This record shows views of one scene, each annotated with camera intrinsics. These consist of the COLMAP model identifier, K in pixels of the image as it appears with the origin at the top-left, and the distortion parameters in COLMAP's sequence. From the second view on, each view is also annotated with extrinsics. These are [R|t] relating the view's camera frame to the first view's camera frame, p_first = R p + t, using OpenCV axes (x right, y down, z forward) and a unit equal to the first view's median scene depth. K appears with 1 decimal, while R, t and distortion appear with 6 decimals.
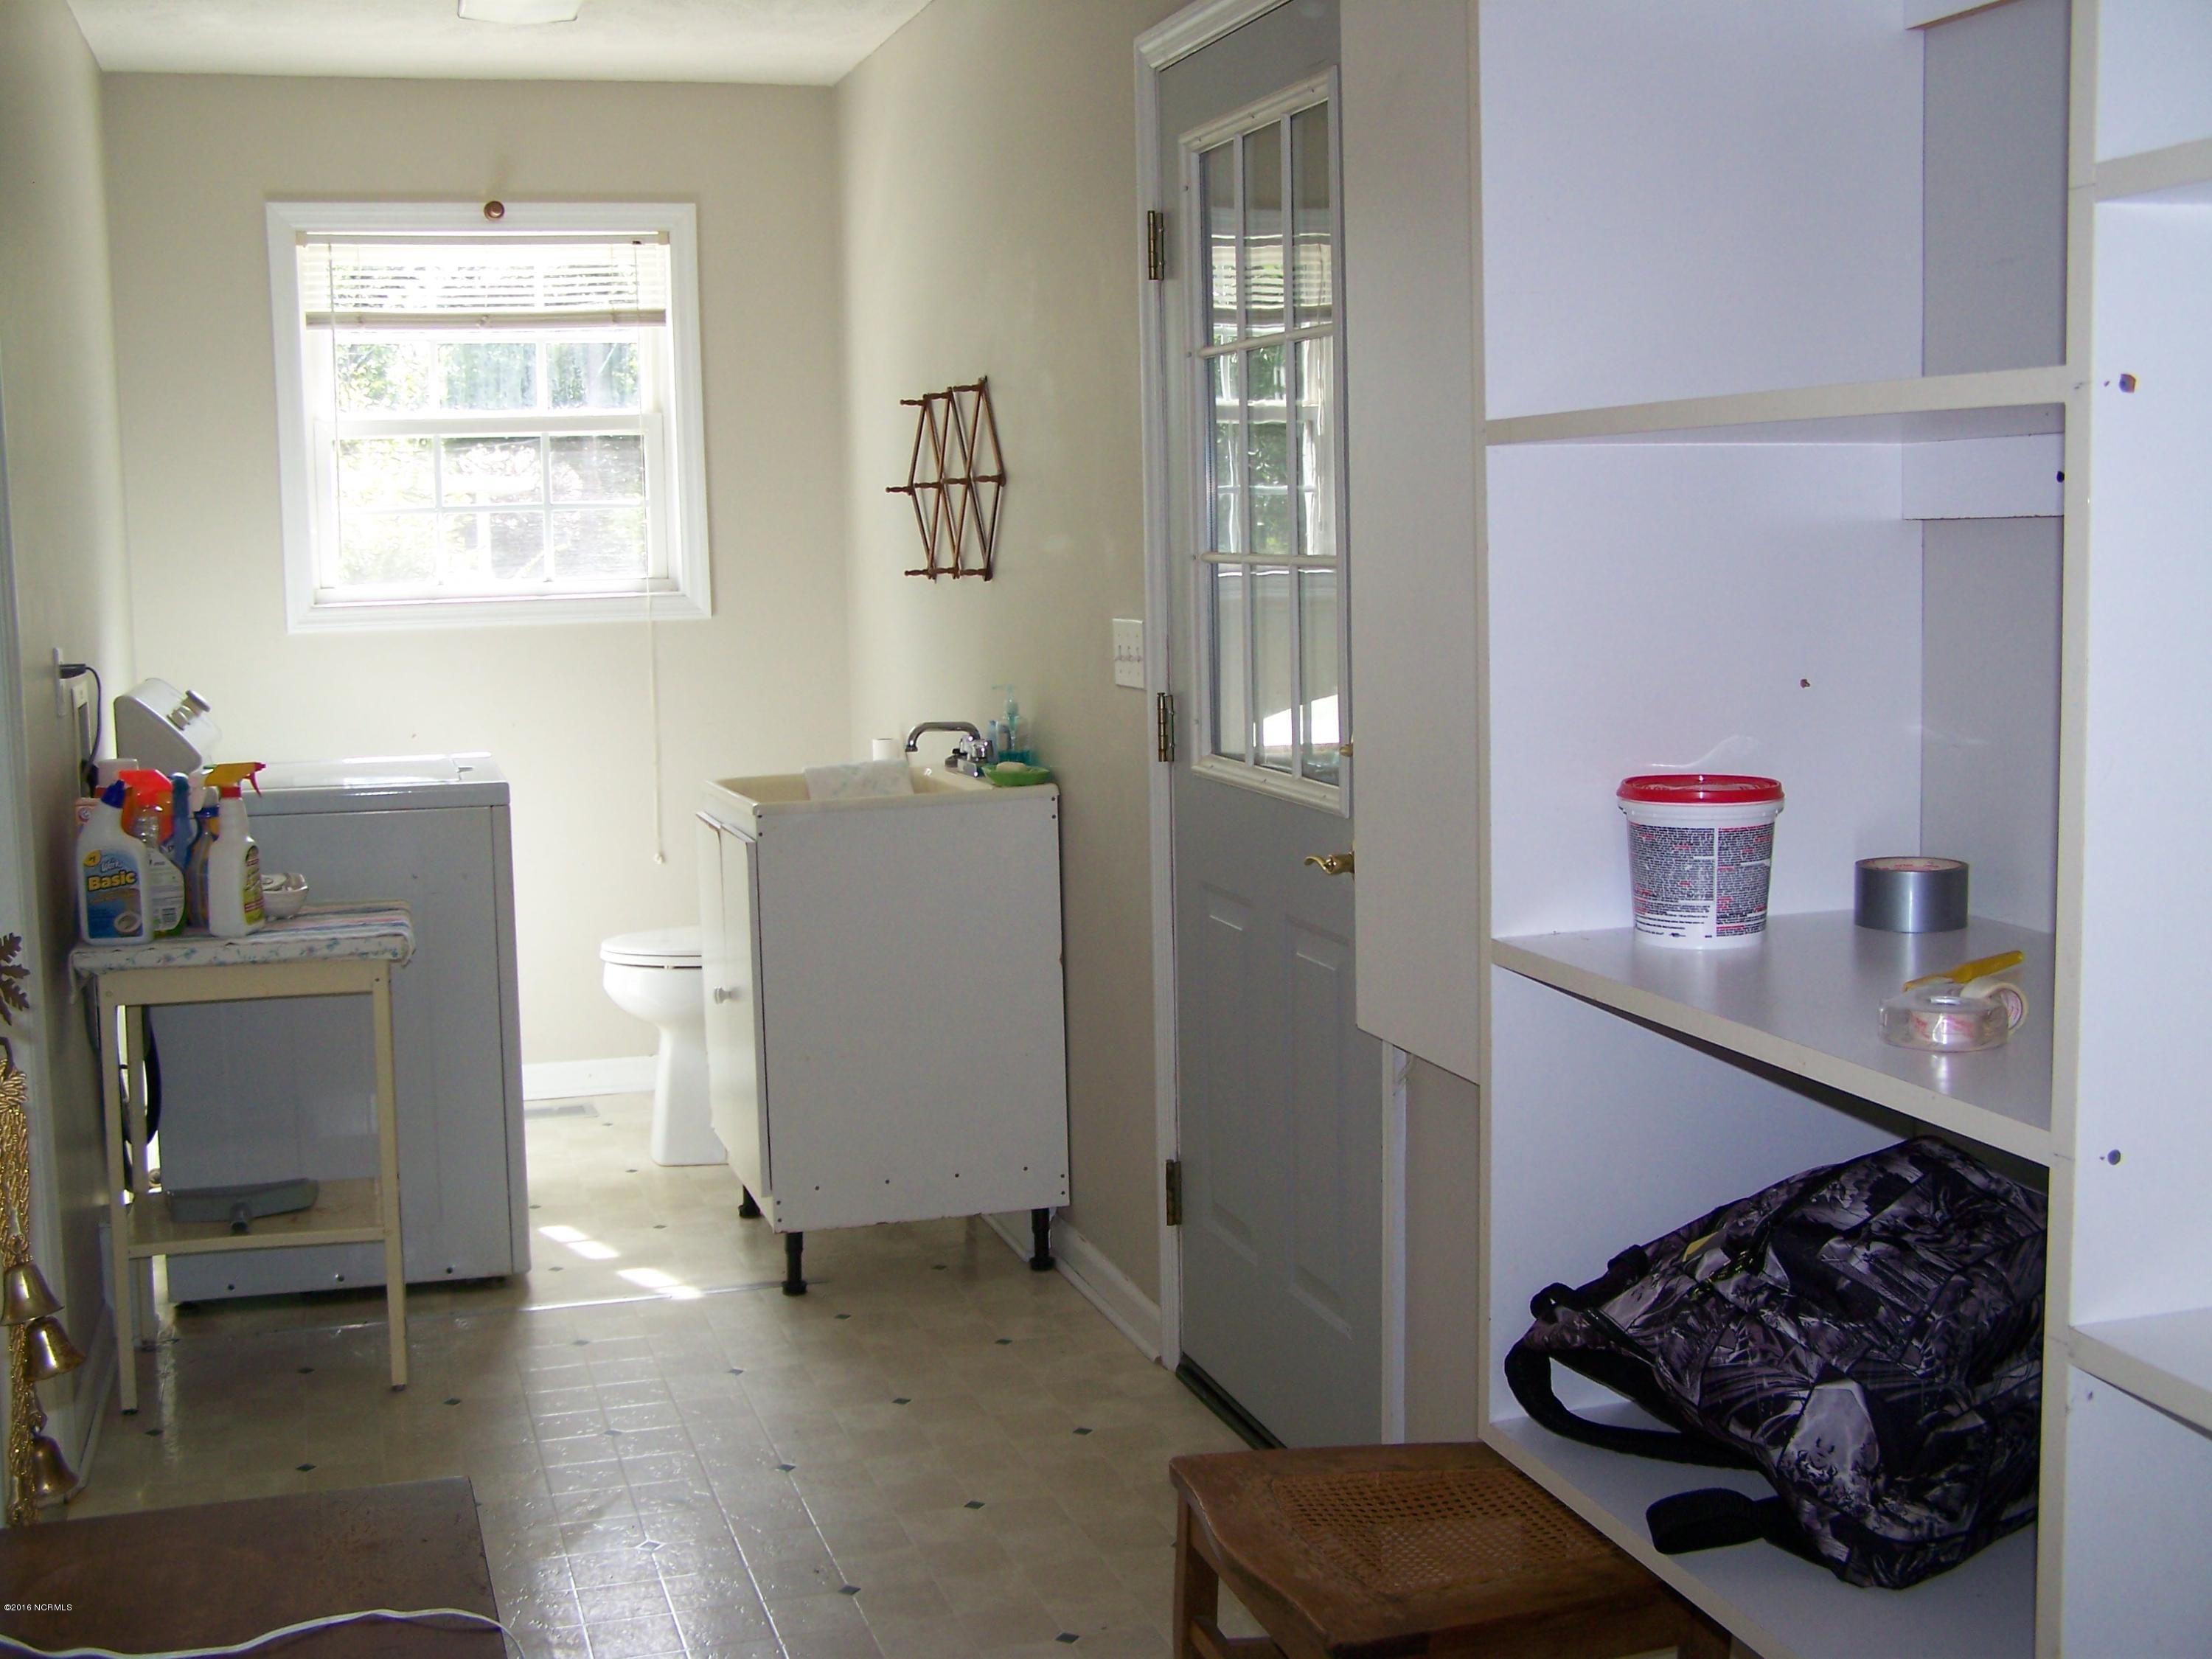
lens RADIAL K [[2499.4, 0, 1093.5], [0, 2499.4, 790.4], [0, 0, 1]] dist [-0.200380, 0.375290]
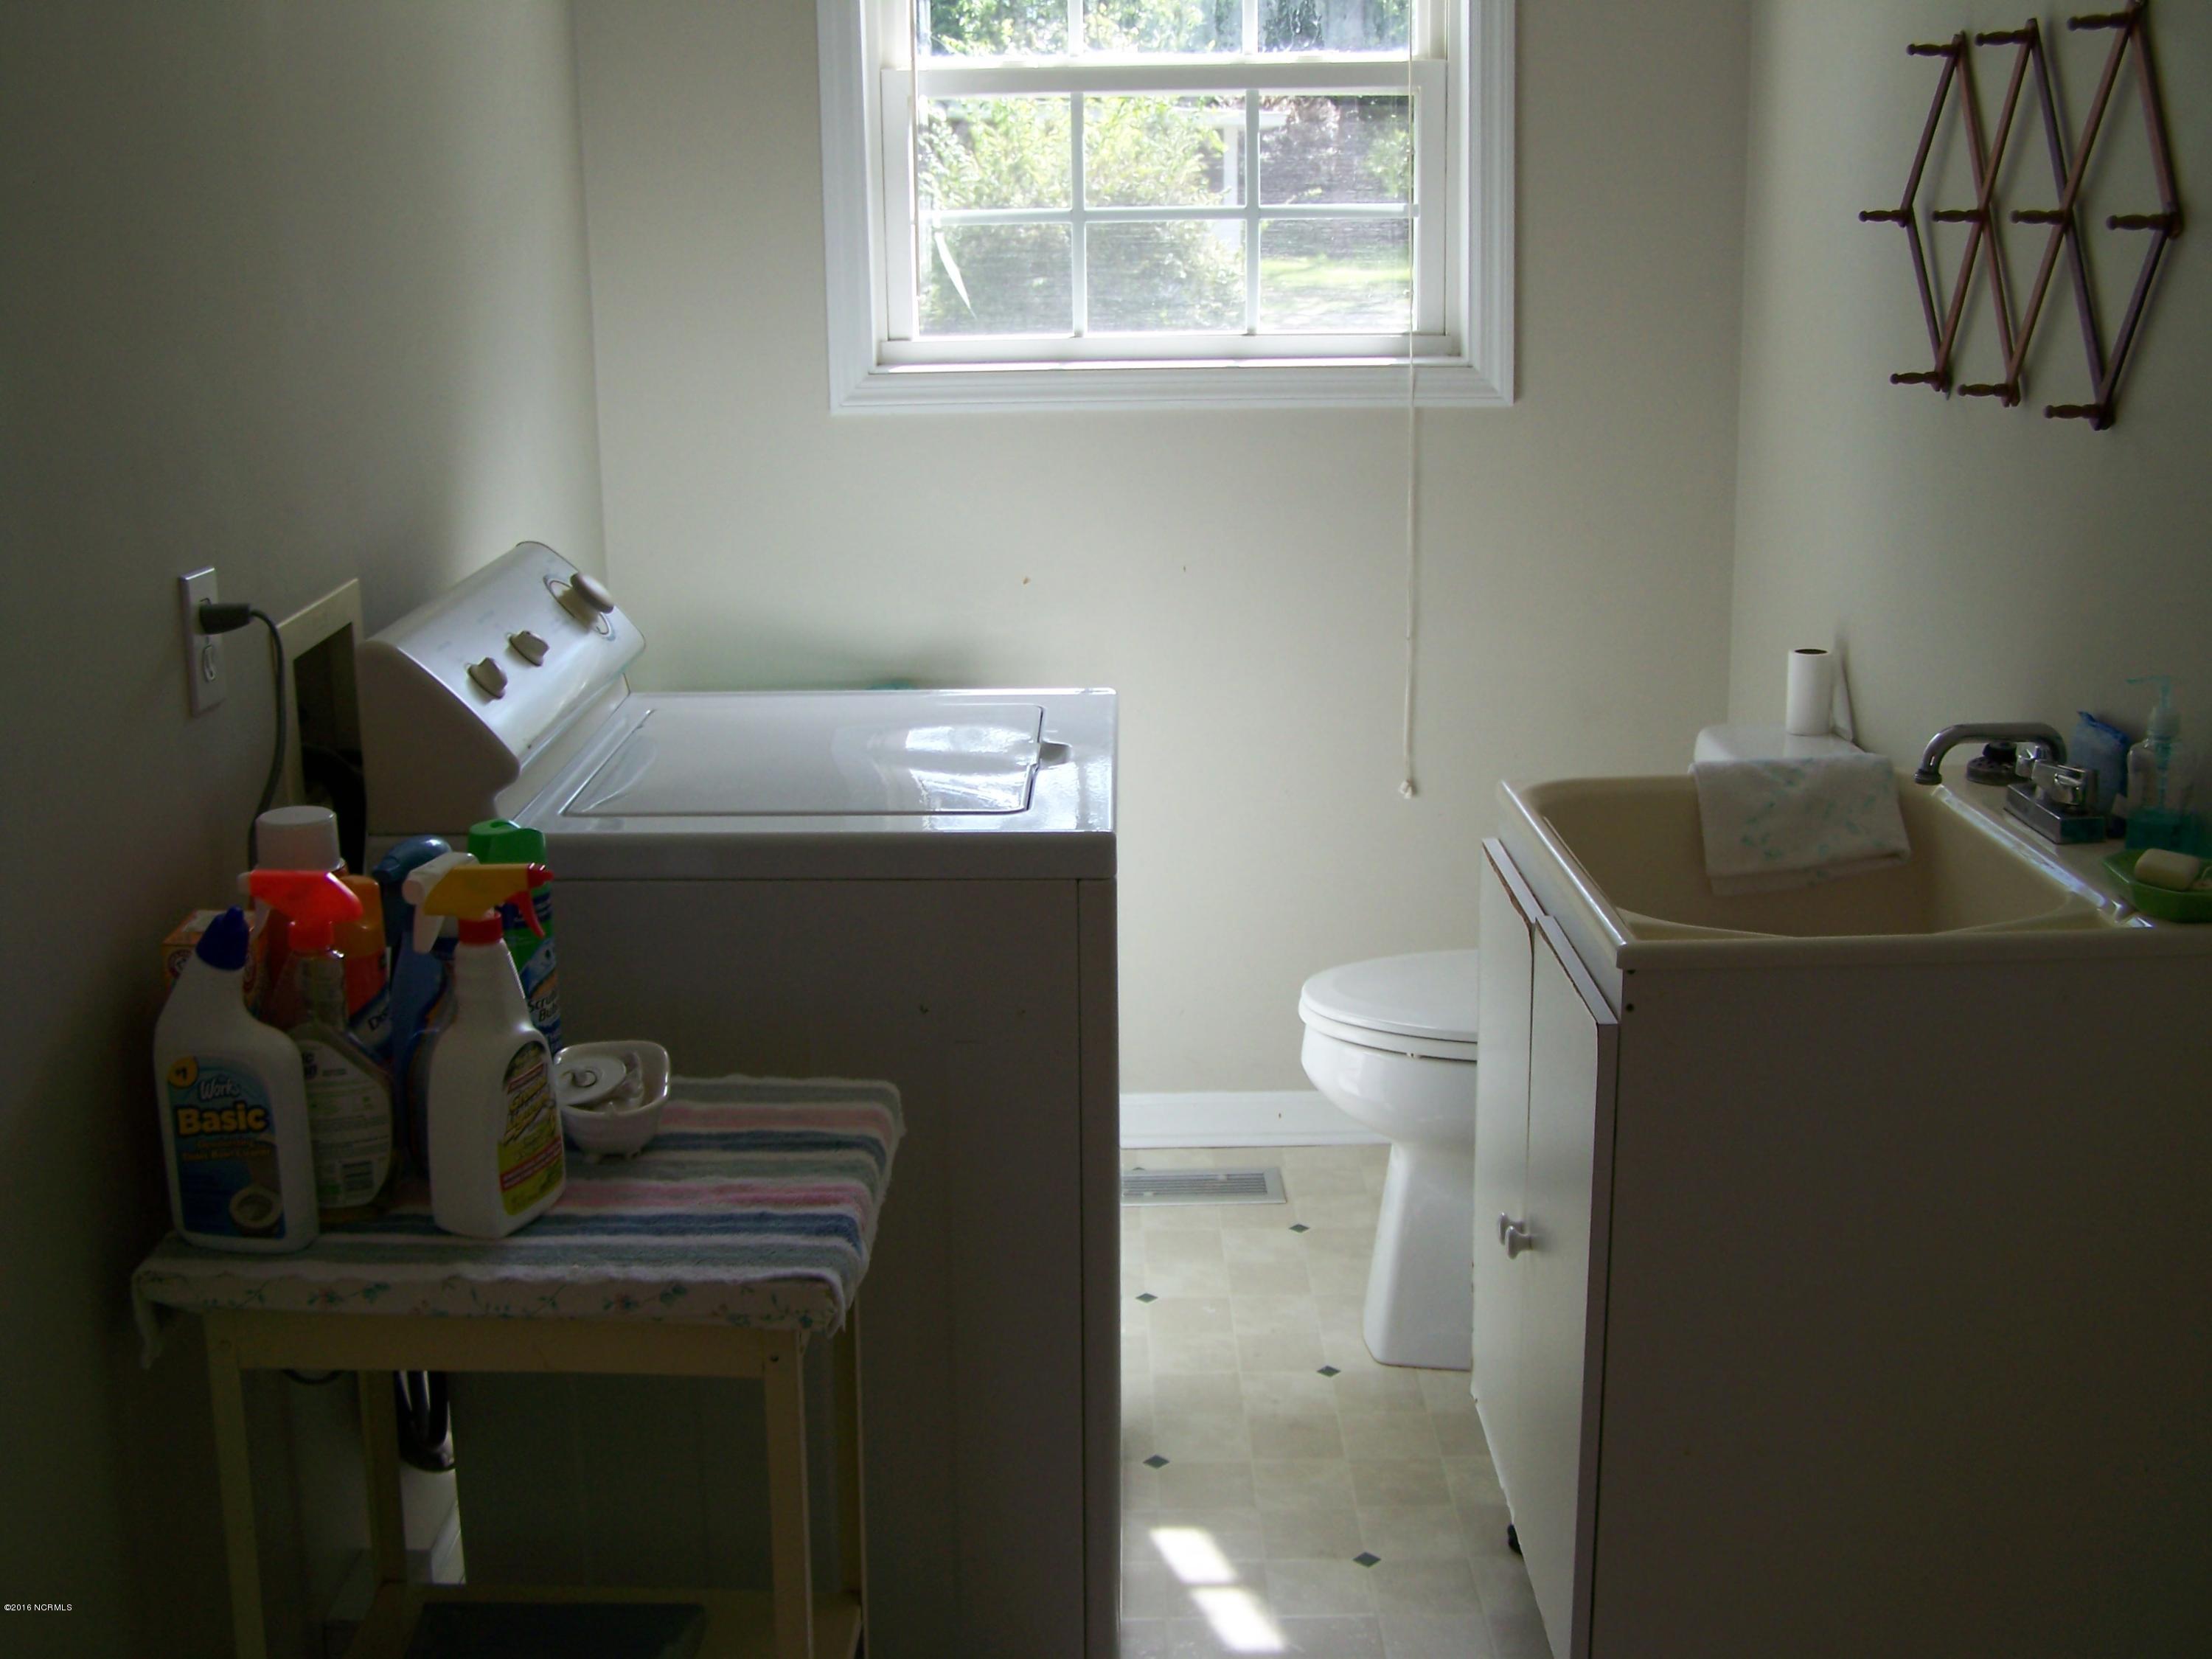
lens RADIAL K [[2499.4, 0, 1093.5], [0, 2499.4, 790.4], [0, 0, 1]] dist [-0.200380, 0.375290]
pose [[0.955752, 0.078625, -0.283471, -0.089082], [-0.037031, 0.988111, 0.149213, -0.076791], [0.291832, -0.132113, 0.947301, 0.470642]]
